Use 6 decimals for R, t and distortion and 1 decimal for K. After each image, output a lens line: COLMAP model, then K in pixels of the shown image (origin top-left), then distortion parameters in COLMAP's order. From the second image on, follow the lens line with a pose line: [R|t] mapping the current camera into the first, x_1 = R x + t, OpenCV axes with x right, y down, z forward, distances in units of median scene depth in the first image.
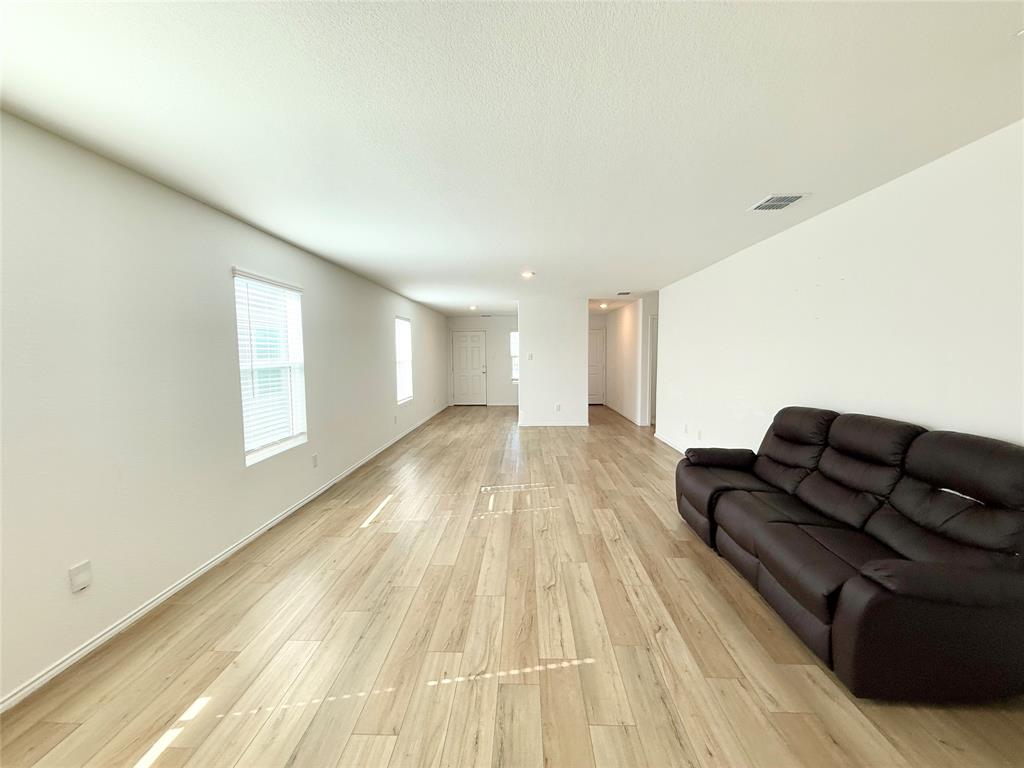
lens RADIAL K [[419.4, 0, 512.4], [0, 419.4, 387.5], [0, 0, 1]] dist [0.002934, -0.000324]
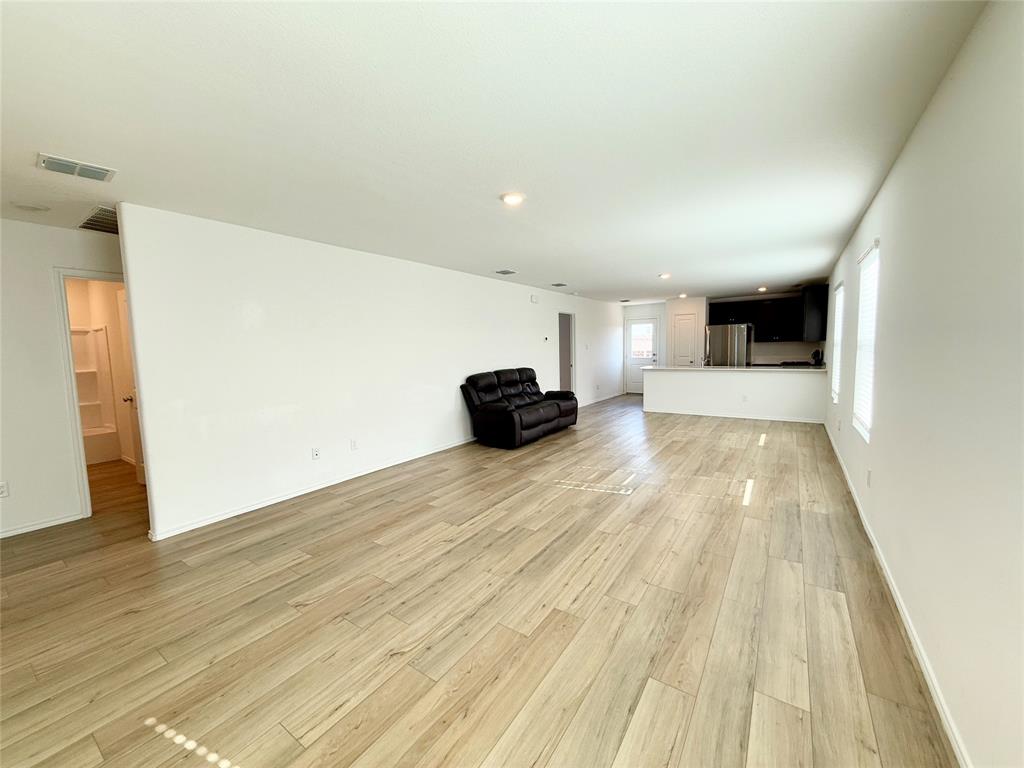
lens RADIAL K [[419.4, 0, 511.9], [0, 419.4, 384.5], [0, 0, 1]] dist [0.002934, -0.000324]
pose [[-0.852363, -0.015695, 0.522714, -0.318340], [0.074621, 0.985671, 0.151276, -0.129813], [-0.517599, 0.167948, -0.838979, 1.844989]]
